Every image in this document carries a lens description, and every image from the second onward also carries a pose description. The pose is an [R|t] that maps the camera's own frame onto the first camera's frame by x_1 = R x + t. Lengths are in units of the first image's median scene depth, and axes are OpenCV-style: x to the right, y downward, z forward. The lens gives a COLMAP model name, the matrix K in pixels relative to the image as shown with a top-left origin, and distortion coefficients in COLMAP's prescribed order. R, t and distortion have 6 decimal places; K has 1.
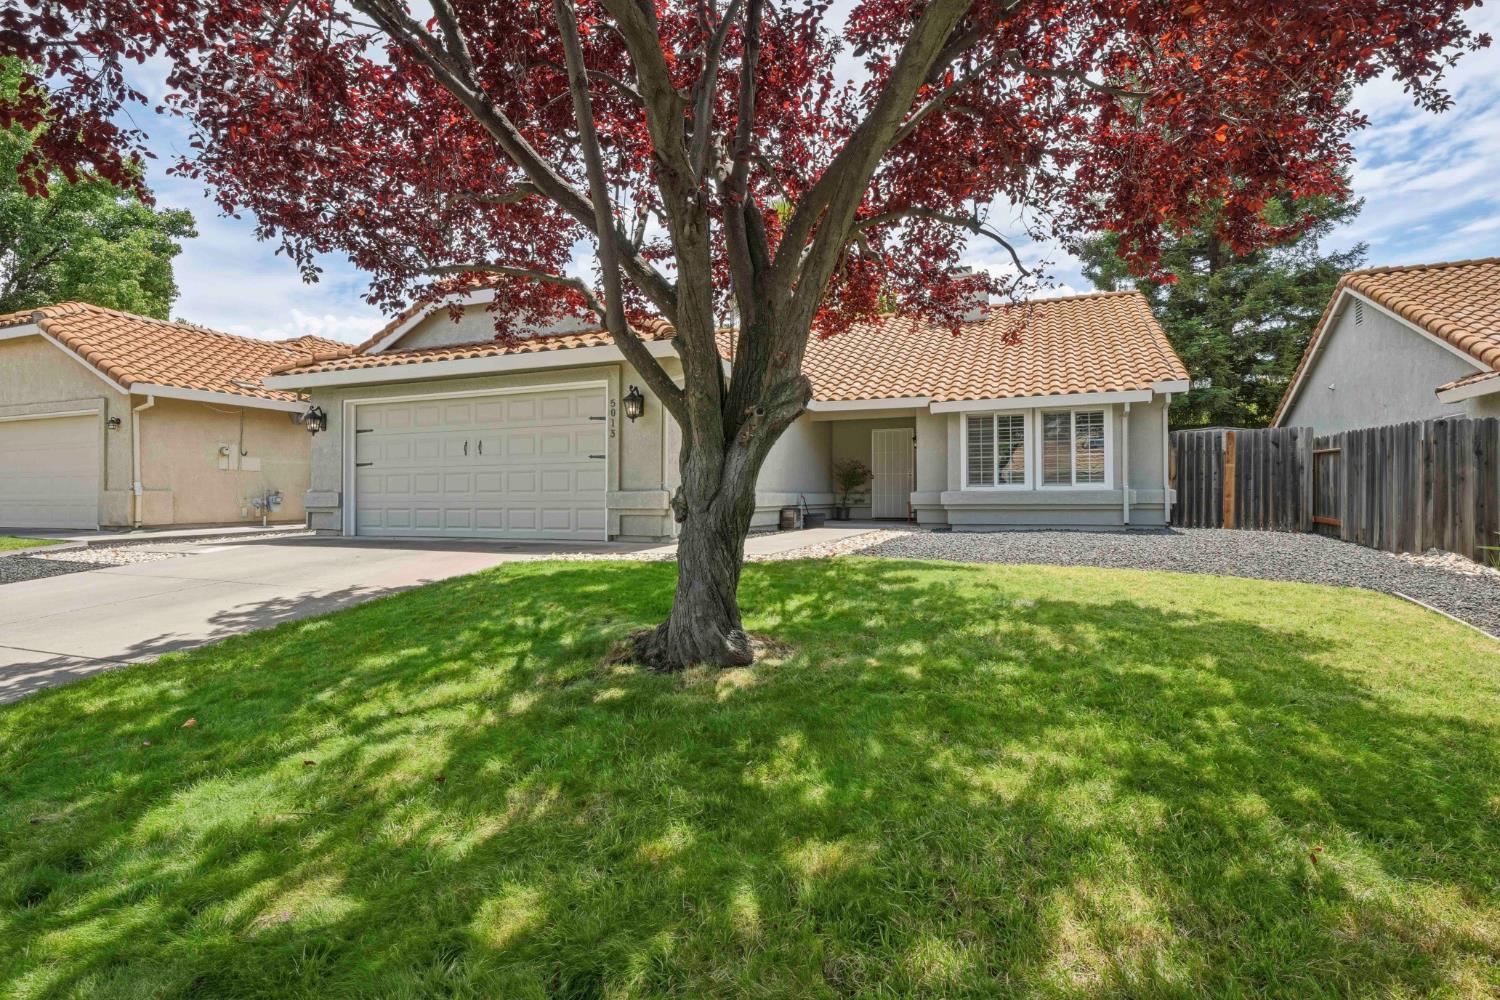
lens RADIAL K [[711.5, 0, 749.1], [0, 711.5, 496.3], [0, 0, 1]] dist [-0.004444, 0.000789]
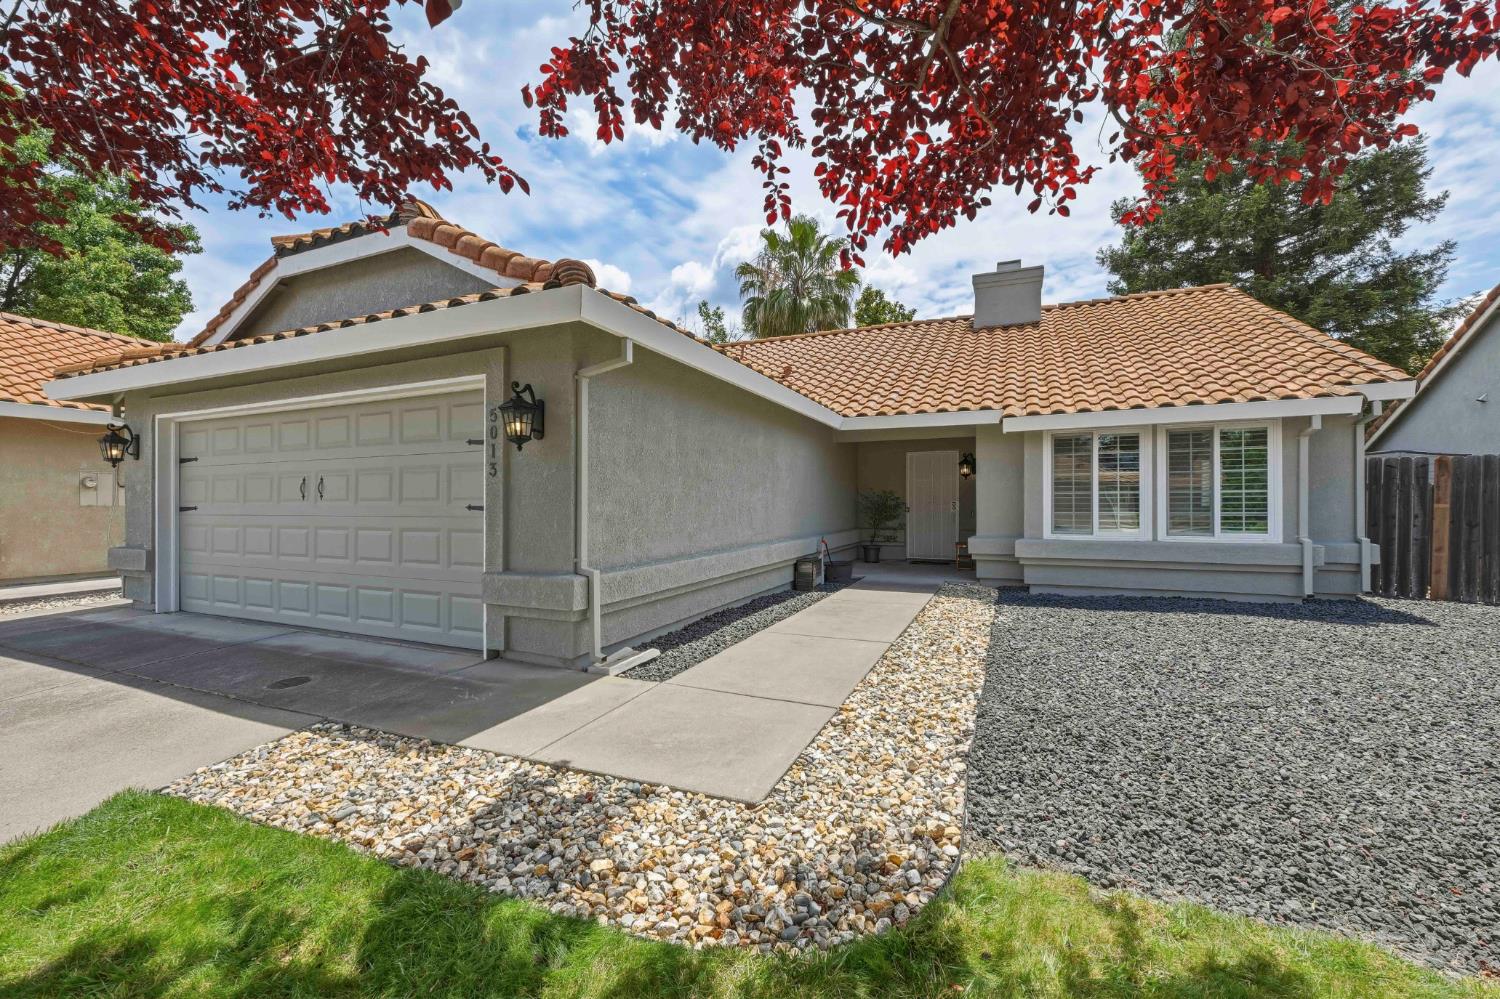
lens RADIAL K [[596.1, 0, 751.7], [0, 596.1, 505.7], [0, 0, 1]] dist [-0.001522, 0.000066]
pose [[0.999420, 0.001847, -0.034005, 0.021600], [-0.001653, 0.999982, 0.005744, -0.046887], [0.034015, -0.005685, 0.999405, 0.399075]]
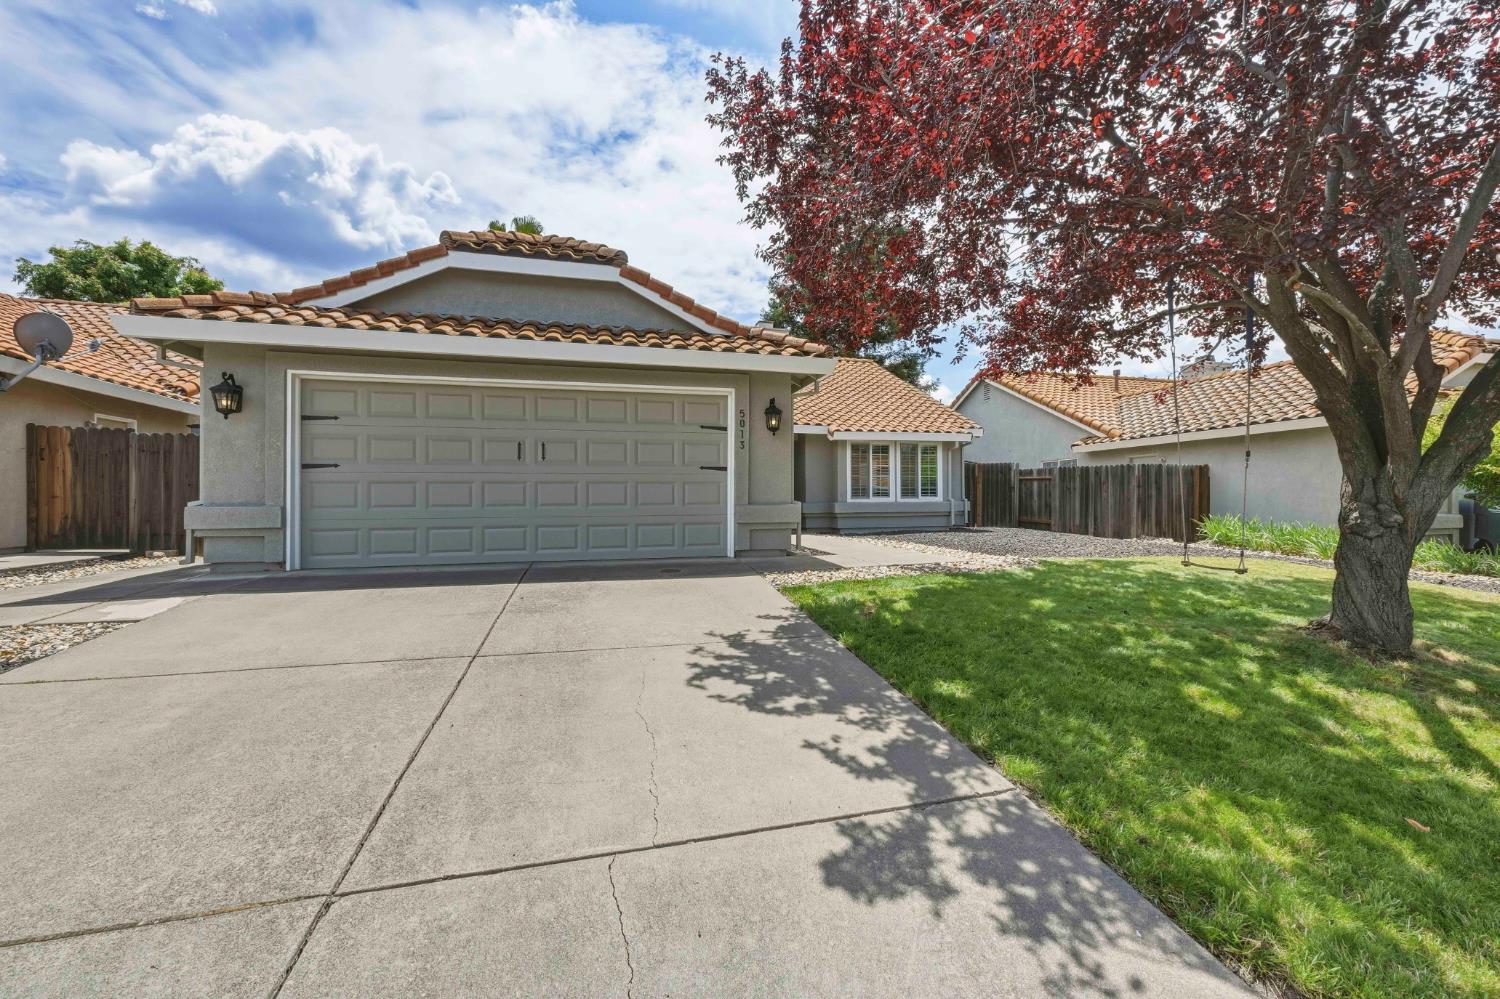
lens RADIAL K [[596.1, 0, 748.4], [0, 596.1, 495.9], [0, 0, 1]] dist [-0.001522, 0.000066]
pose [[0.807086, 0.005378, 0.590410, -0.493267], [0.000643, 0.999950, -0.009988, -0.008701], [-0.590434, 0.008441, 0.807042, 0.256831]]
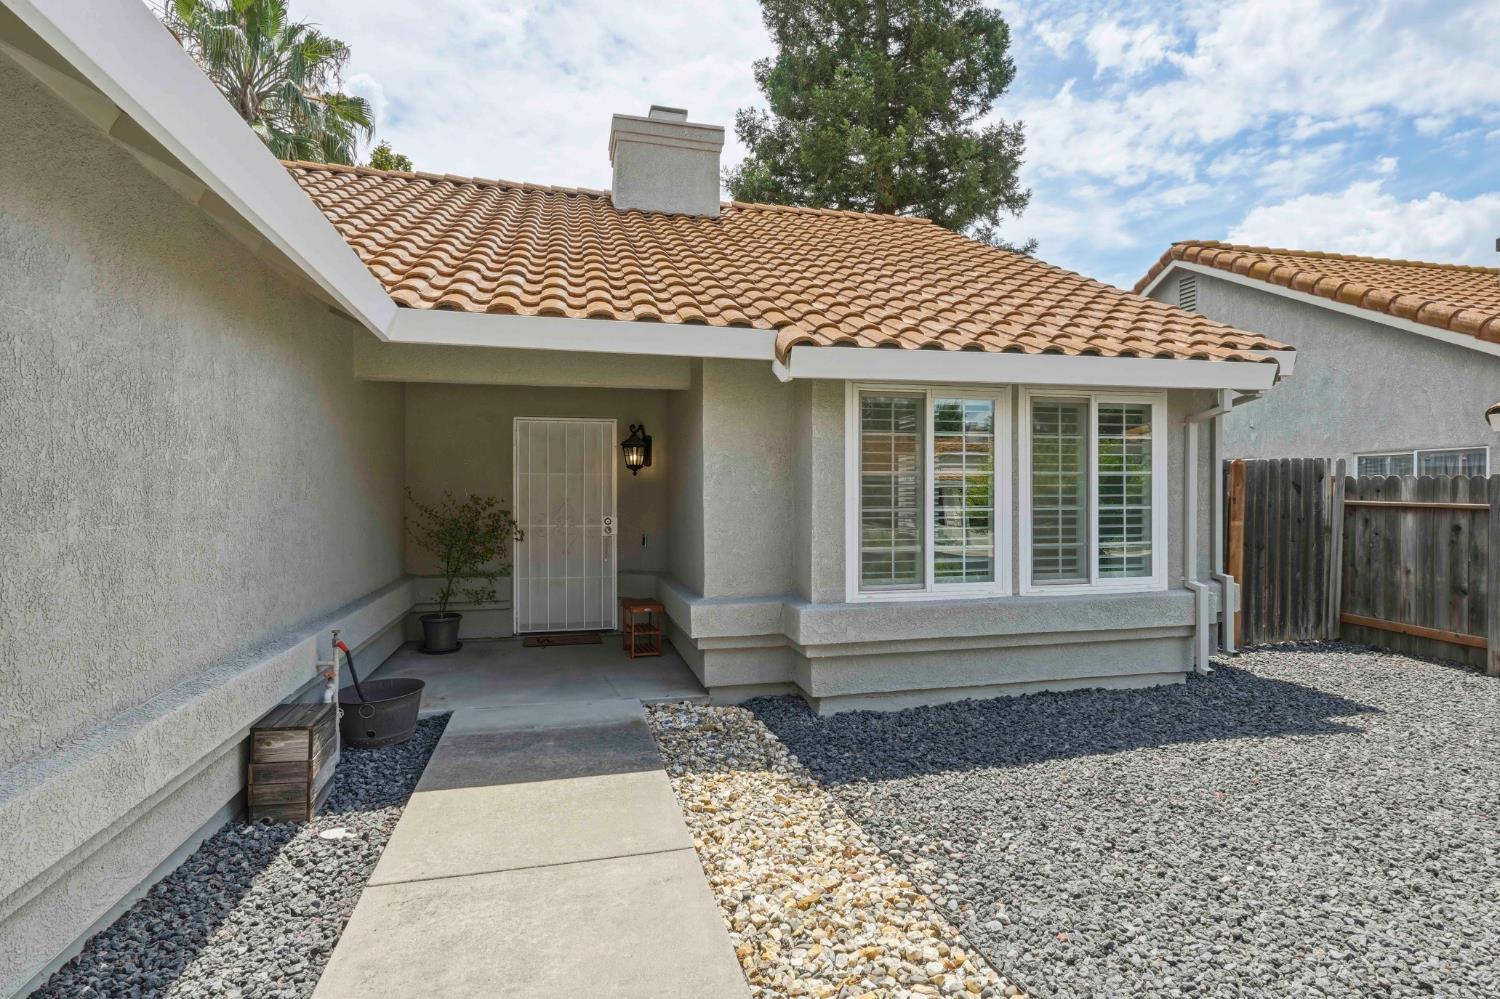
lens RADIAL K [[779.4, 0, 750.6], [0, 779.4, 508.4], [0, 0, 1]] dist [-0.005215, 0.002412]
pose [[0.814376, -0.005460, 0.580312, 0.033709], [-0.001260, 0.999937, 0.011178, -0.062152], [-0.580336, -0.009834, 0.814317, 0.740881]]
